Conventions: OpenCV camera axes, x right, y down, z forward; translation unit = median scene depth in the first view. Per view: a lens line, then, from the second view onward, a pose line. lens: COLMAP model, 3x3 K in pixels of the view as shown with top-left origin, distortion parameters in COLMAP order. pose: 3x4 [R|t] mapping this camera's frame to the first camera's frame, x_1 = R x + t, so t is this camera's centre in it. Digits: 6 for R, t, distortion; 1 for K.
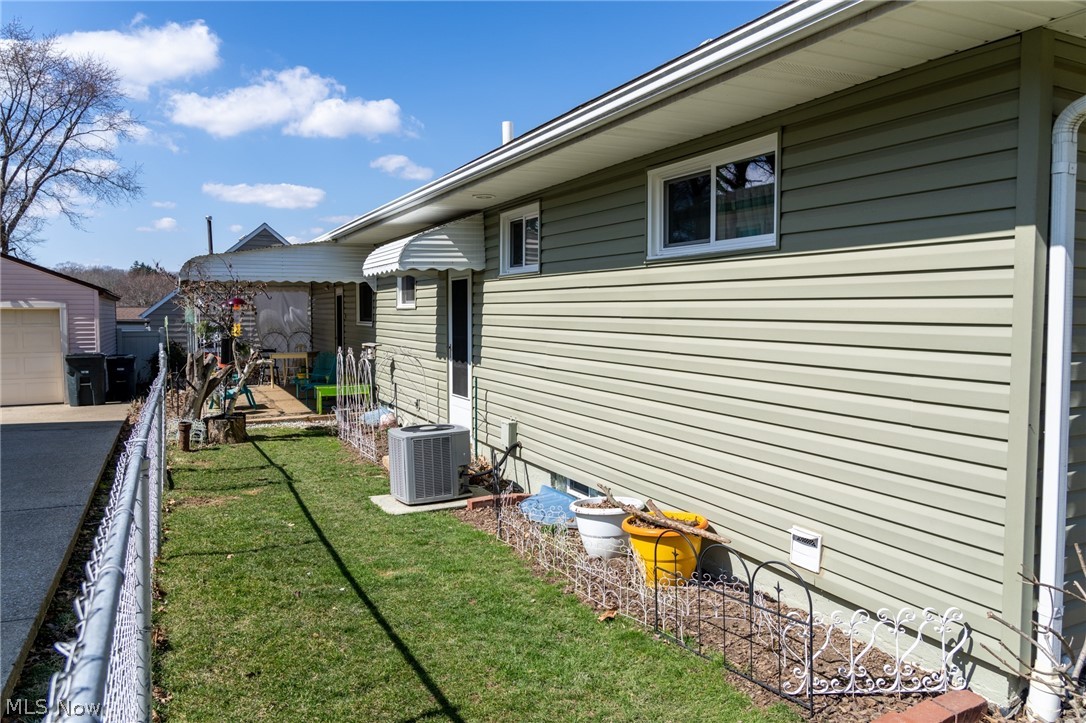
lens RADIAL K [[749.9, 0, 542.5], [0, 749.9, 358.1], [0, 0, 1]] dist [-0.026495, 0.013049]
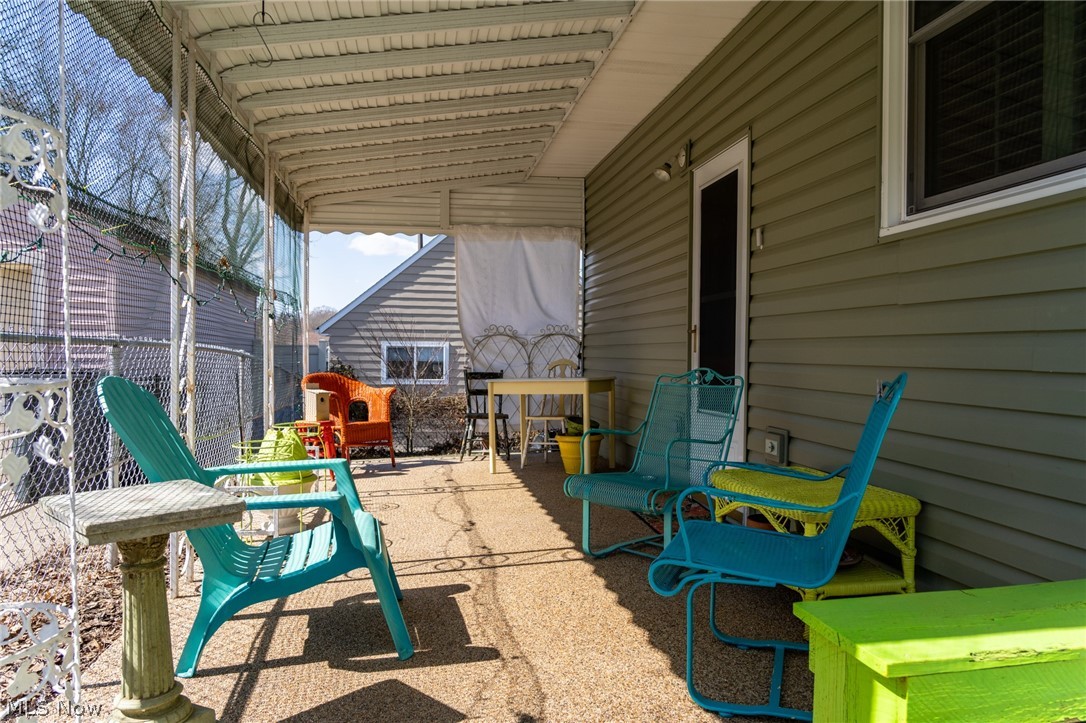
lens RADIAL K [[749.9, 0, 544.8], [0, 749.9, 361.5], [0, 0, 1]] dist [-0.026495, 0.013049]
pose [[0.961170, 0.005567, -0.275900, -0.218415], [-0.021686, 0.998228, -0.055408, 0.004414], [0.275102, 0.059240, 0.959588, 0.604584]]
